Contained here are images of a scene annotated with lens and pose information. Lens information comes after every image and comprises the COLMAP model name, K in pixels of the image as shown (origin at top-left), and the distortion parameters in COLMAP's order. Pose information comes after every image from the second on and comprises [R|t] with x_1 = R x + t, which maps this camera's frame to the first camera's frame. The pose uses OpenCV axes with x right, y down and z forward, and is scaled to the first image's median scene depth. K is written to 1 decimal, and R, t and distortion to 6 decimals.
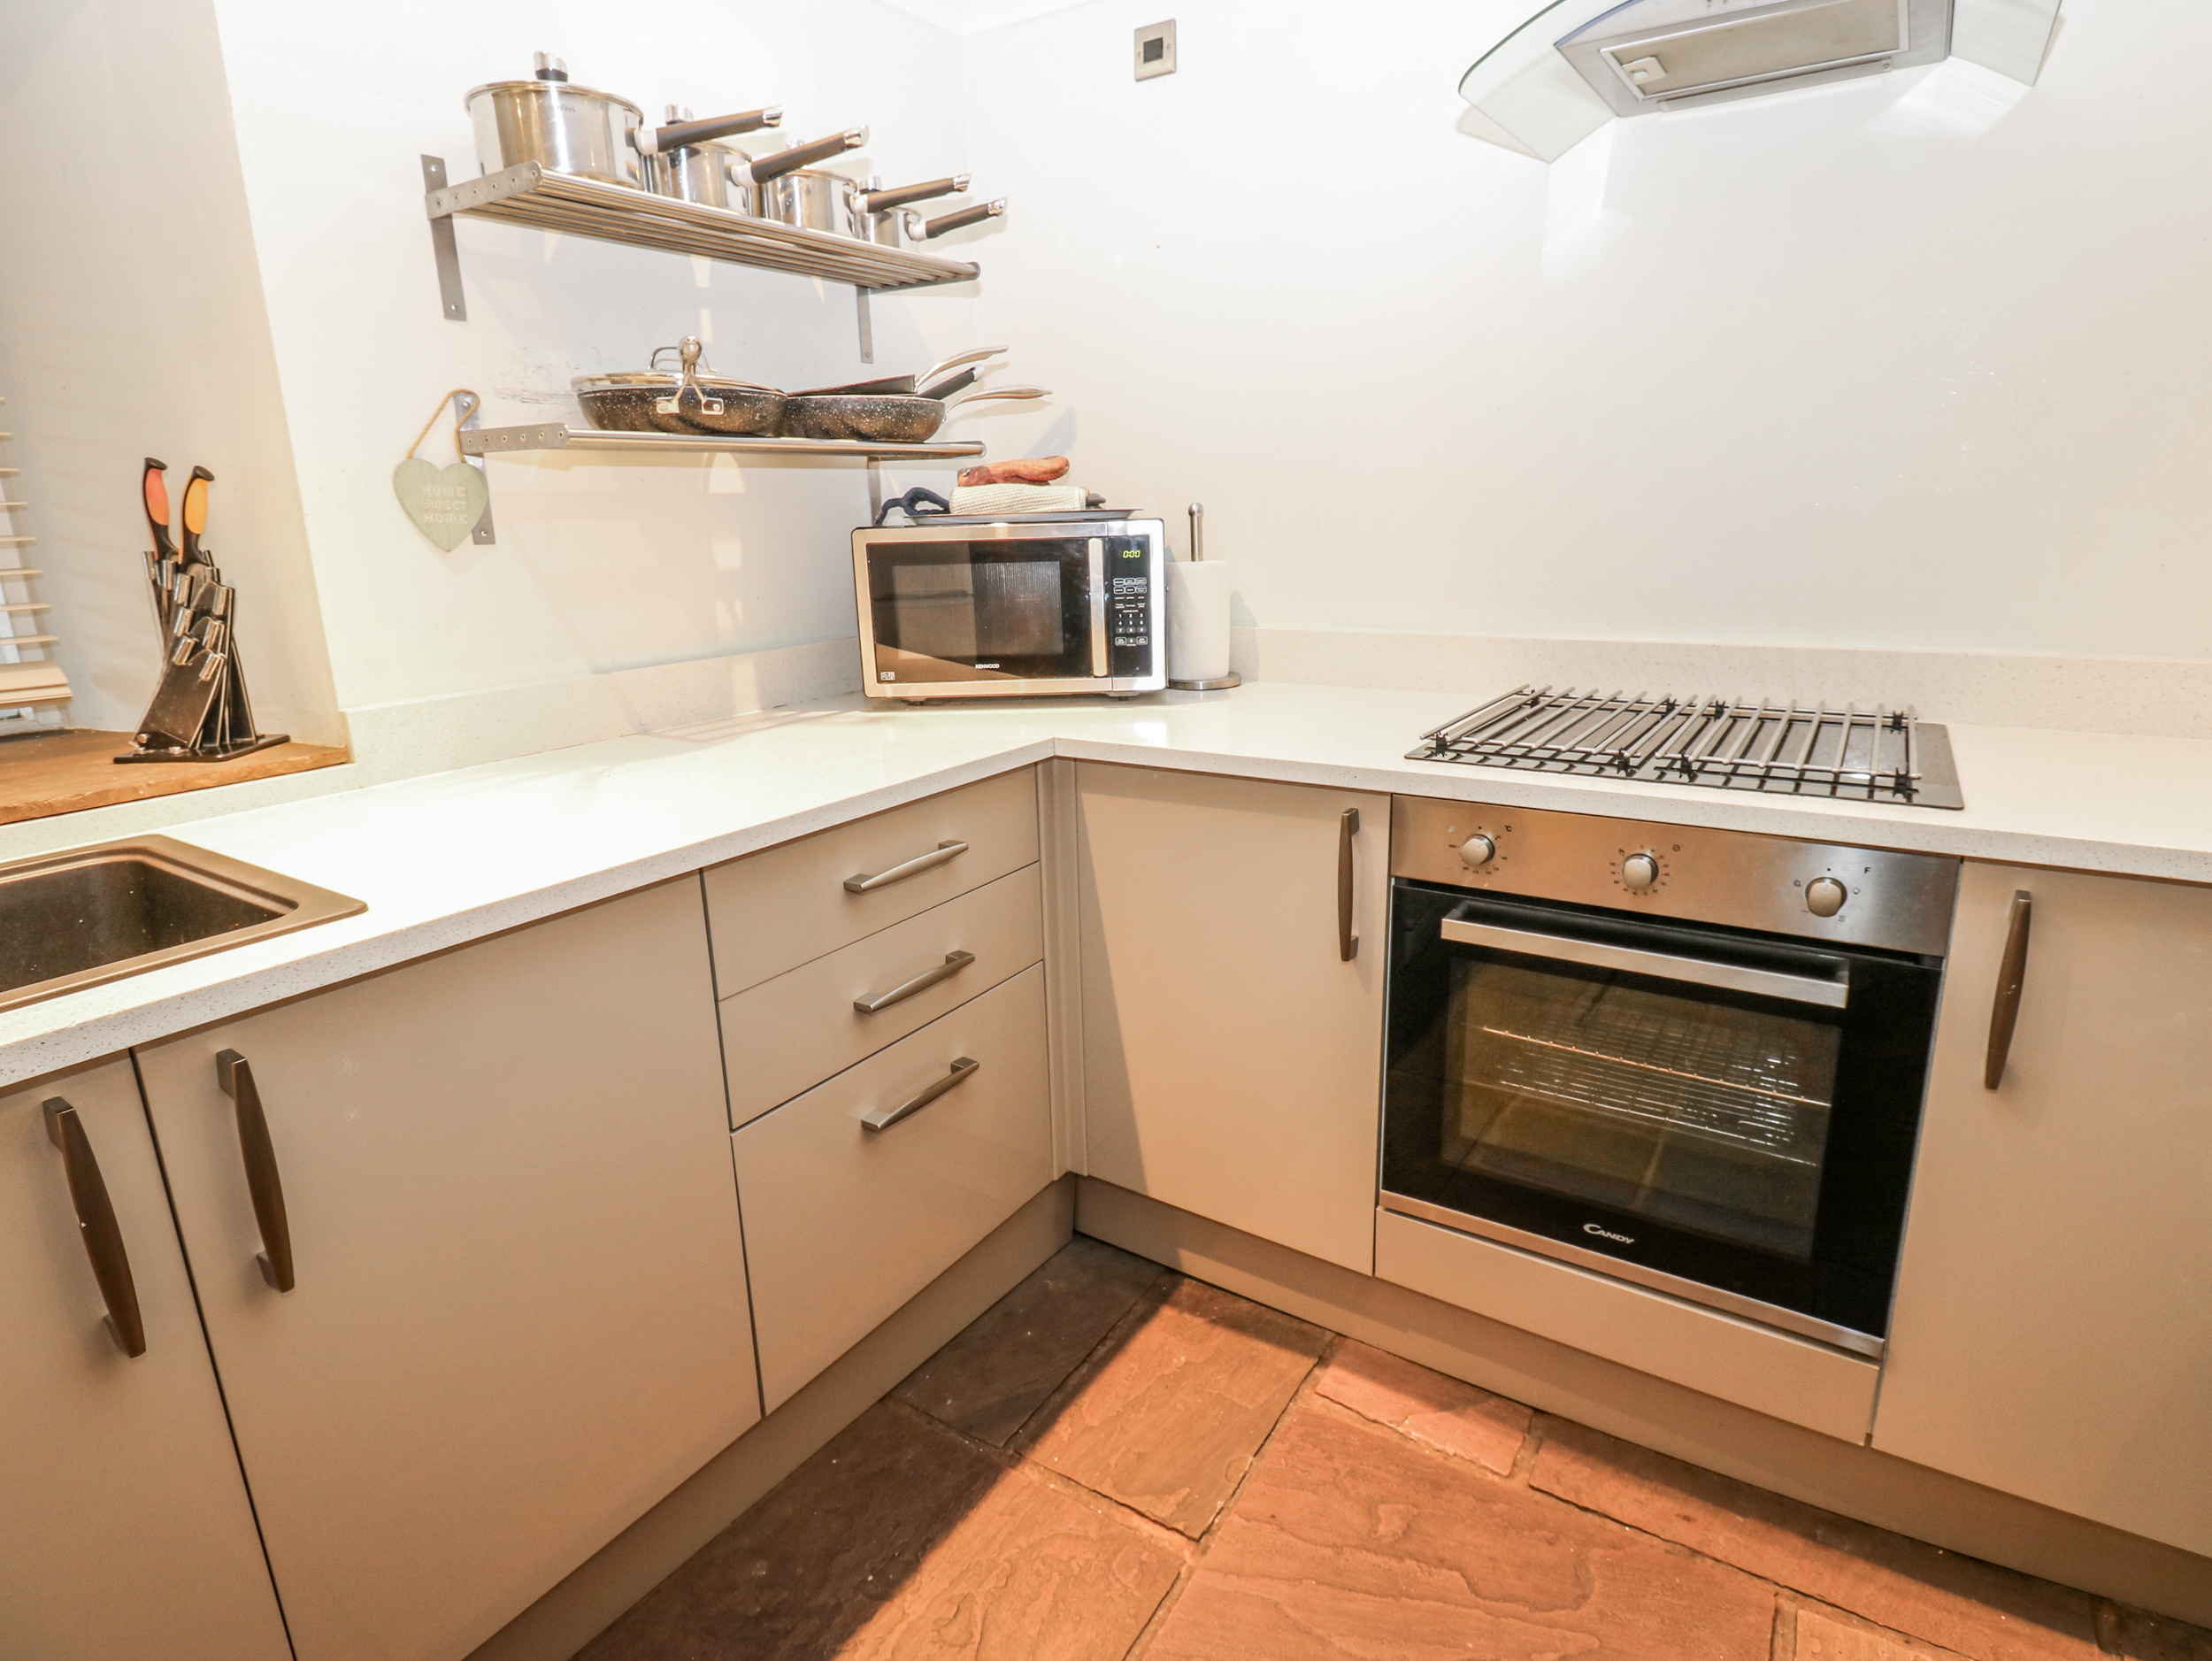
lens RADIAL K [[1164.8, 0, 1113.8], [0, 1164.8, 799.6], [0, 0, 1]] dist [-0.004130, -0.007339]
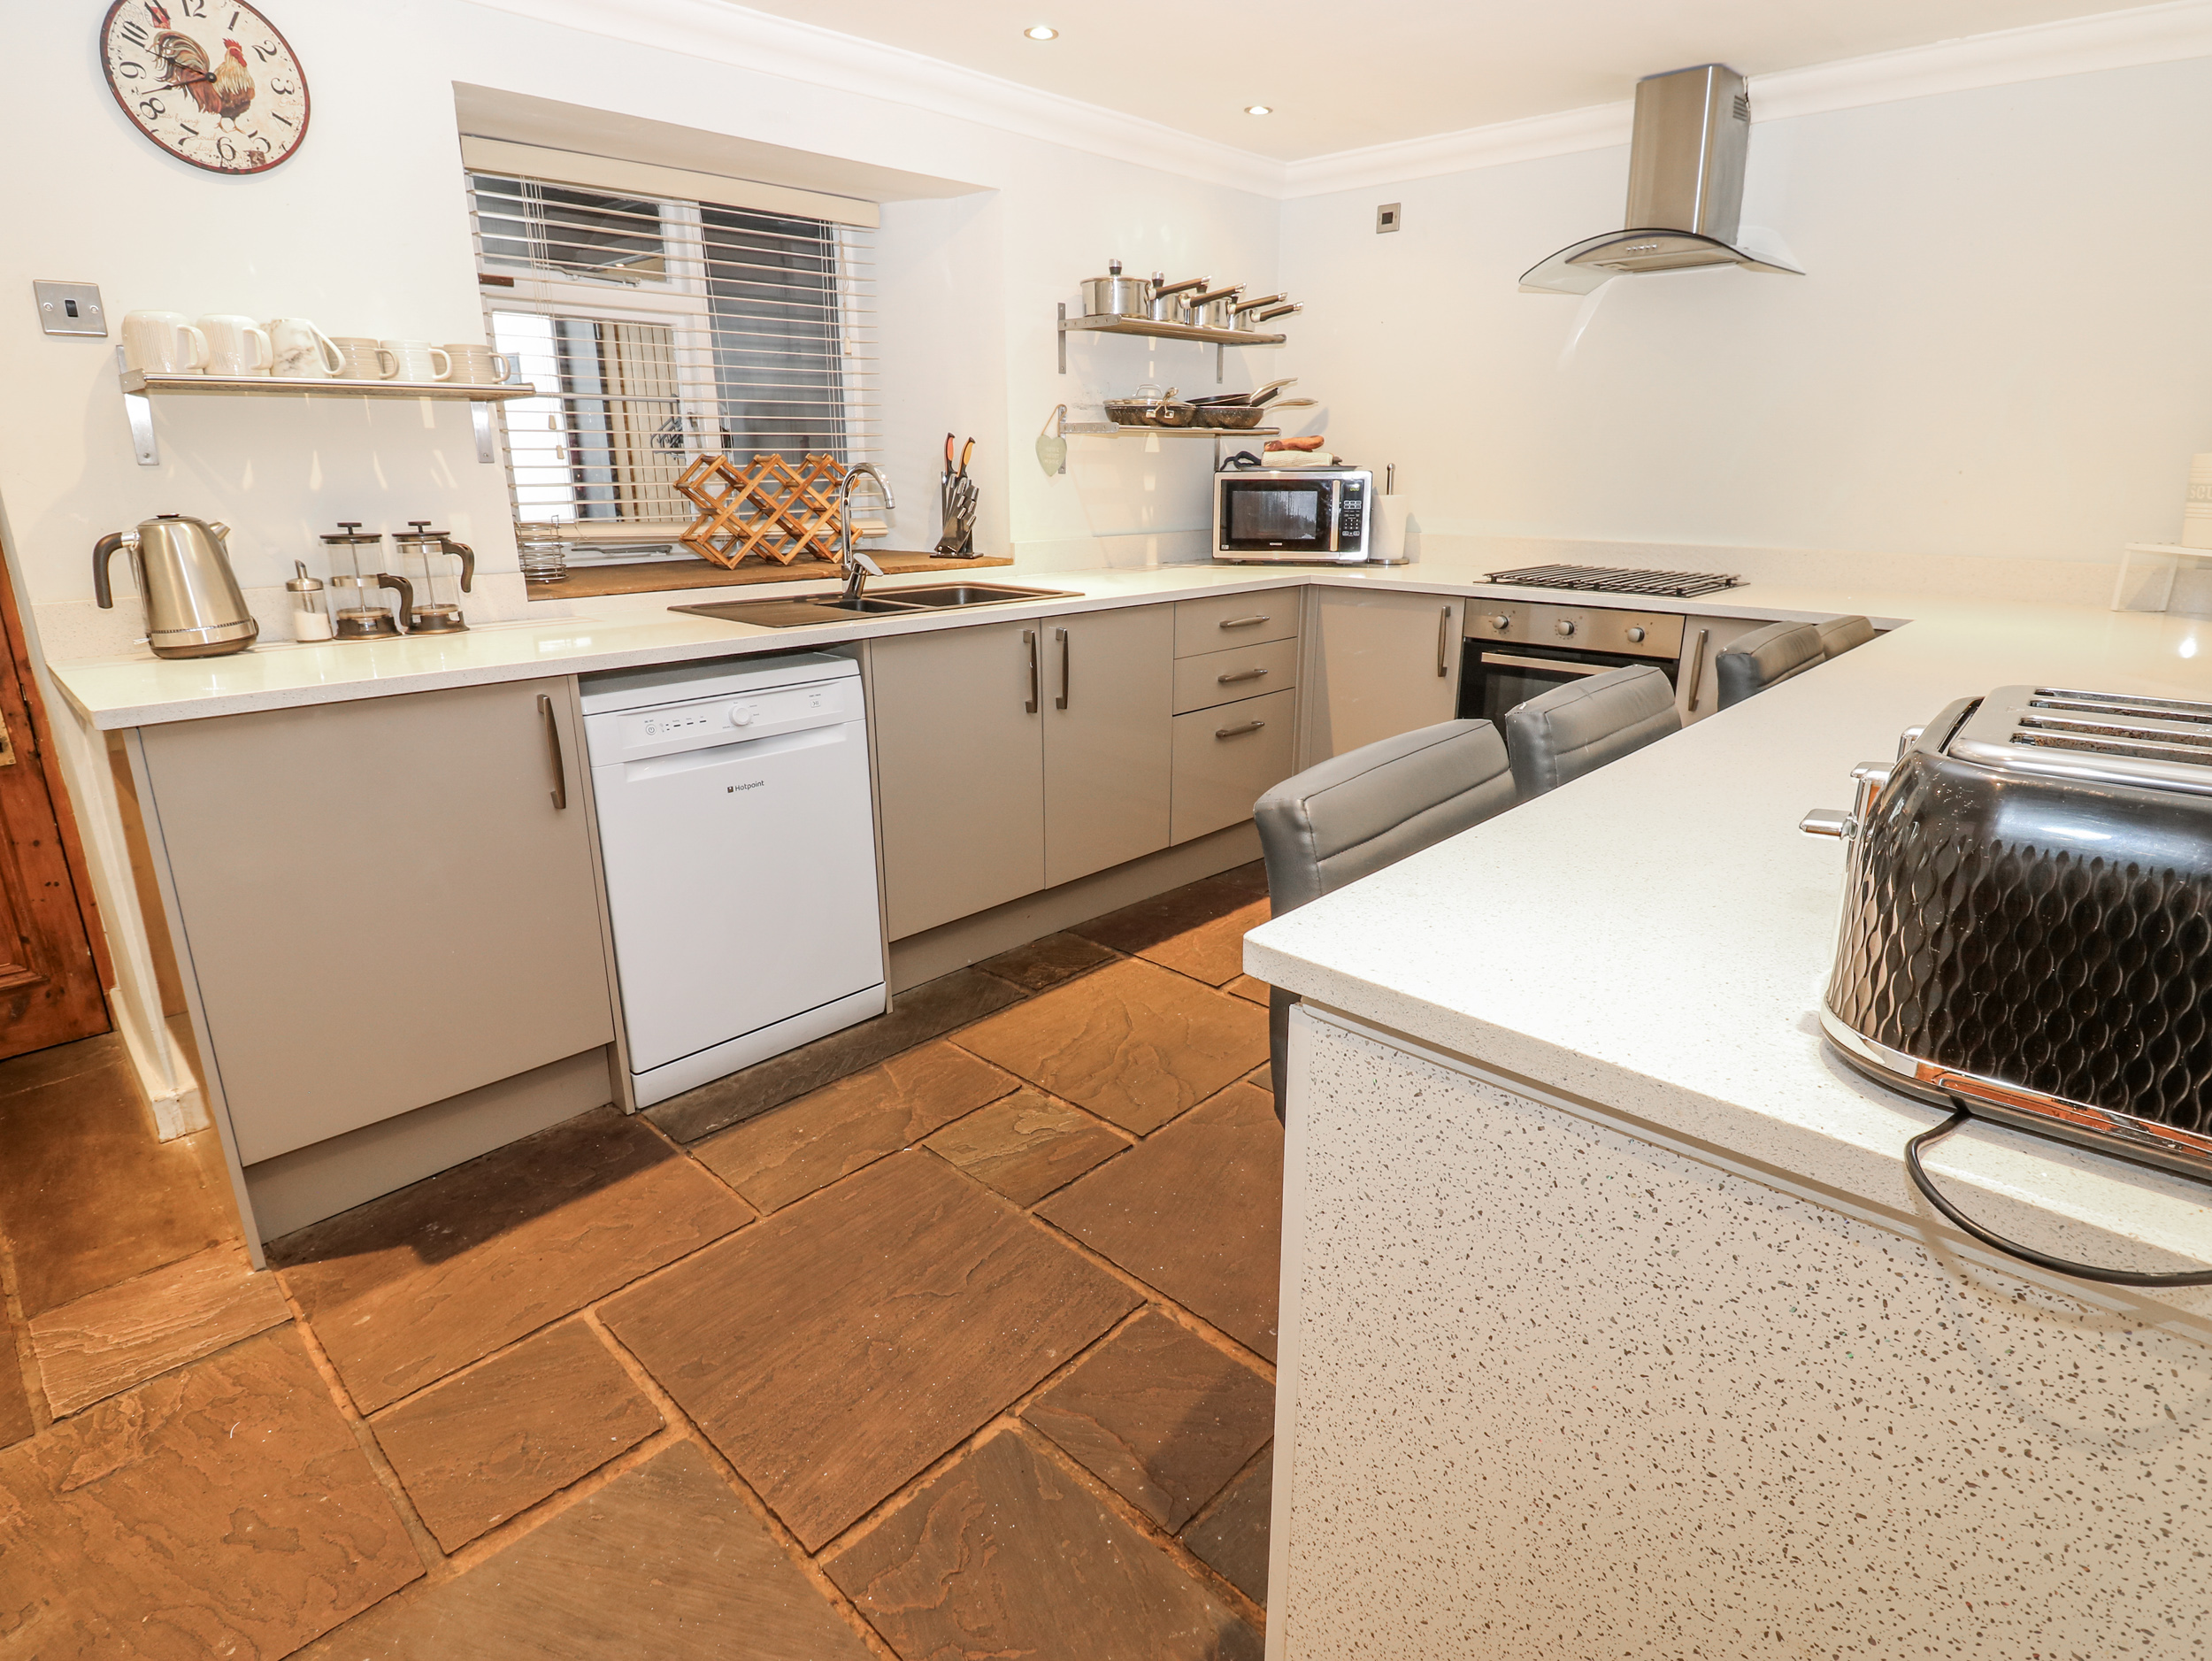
lens RADIAL K [[1164.8, 0, 1115.6], [0, 1164.8, 811.1], [0, 0, 1]] dist [-0.004130, -0.007339]
pose [[0.983830, 0.075140, -0.162580, -0.022279], [-0.067036, 0.996246, 0.054776, 0.258212], [0.166086, -0.042992, 0.985174, -1.059790]]
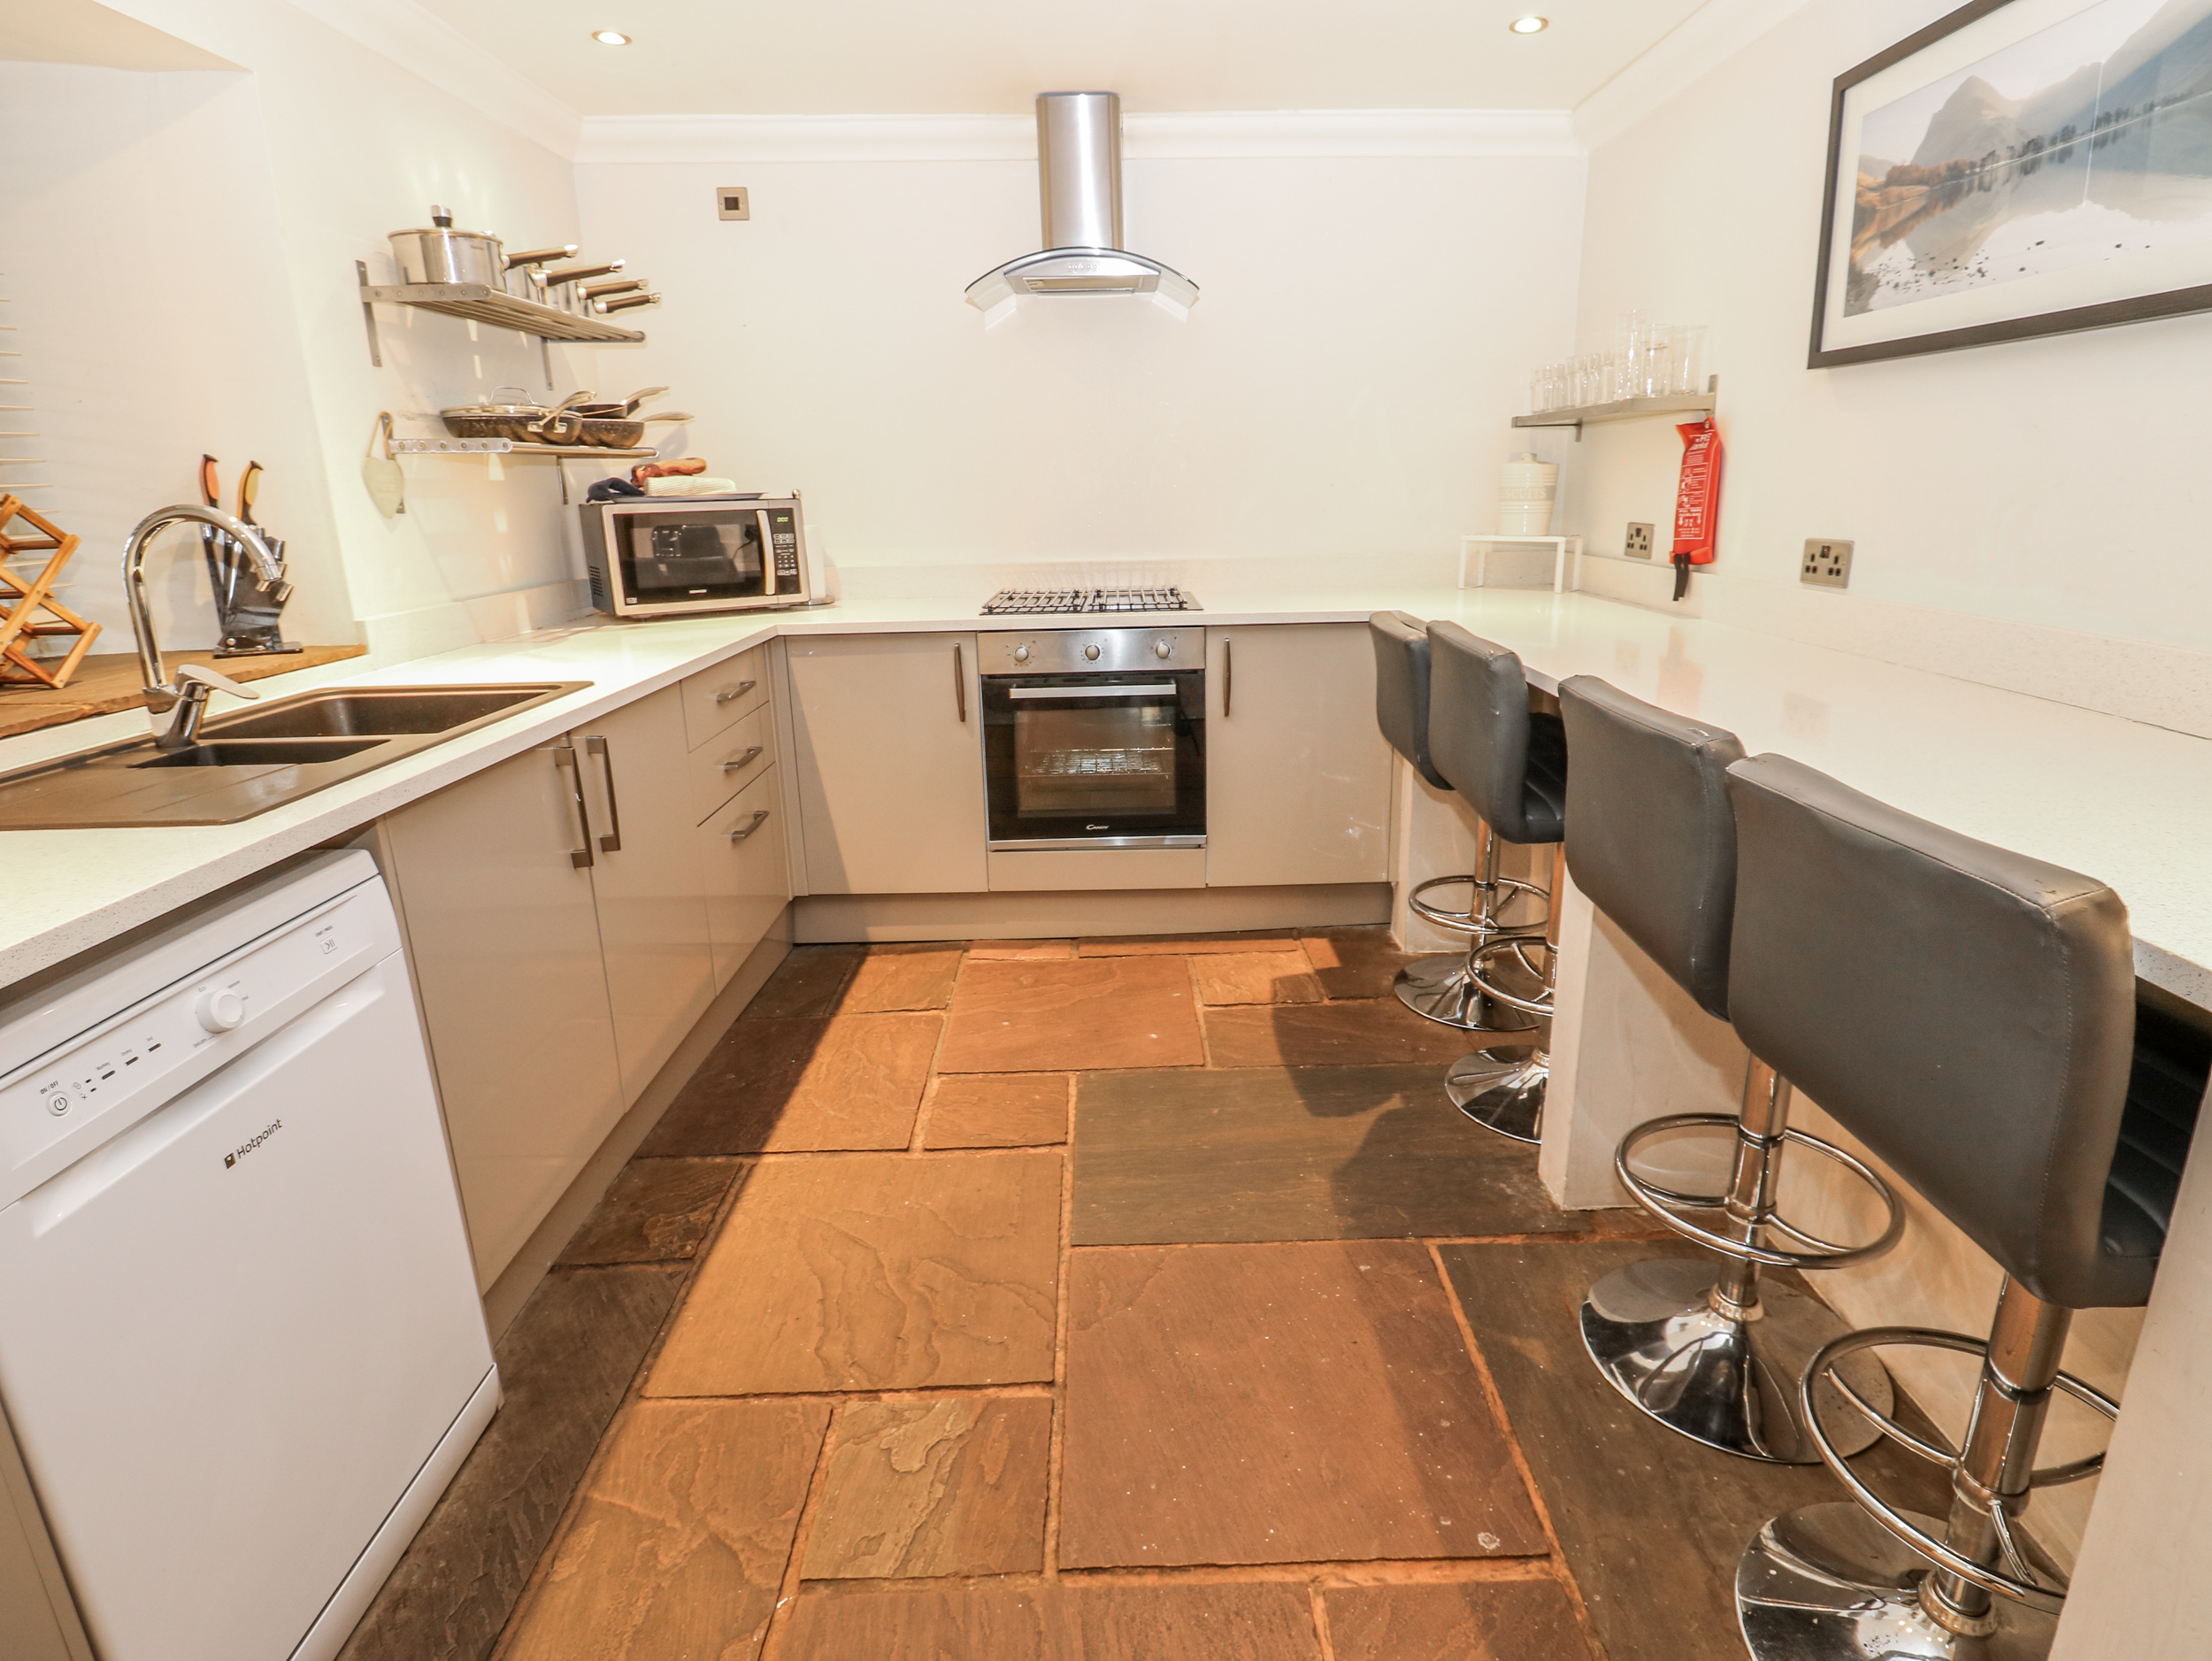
lens RADIAL K [[1164.8, 0, 1141.1], [0, 1164.8, 807.2], [0, 0, 1]] dist [-0.004130, -0.007339]
pose [[0.824859, -0.142431, 0.547103, -0.543990], [0.133429, 0.989451, 0.056421, 0.175352], [-0.549367, 0.026460, 0.835162, -0.680819]]
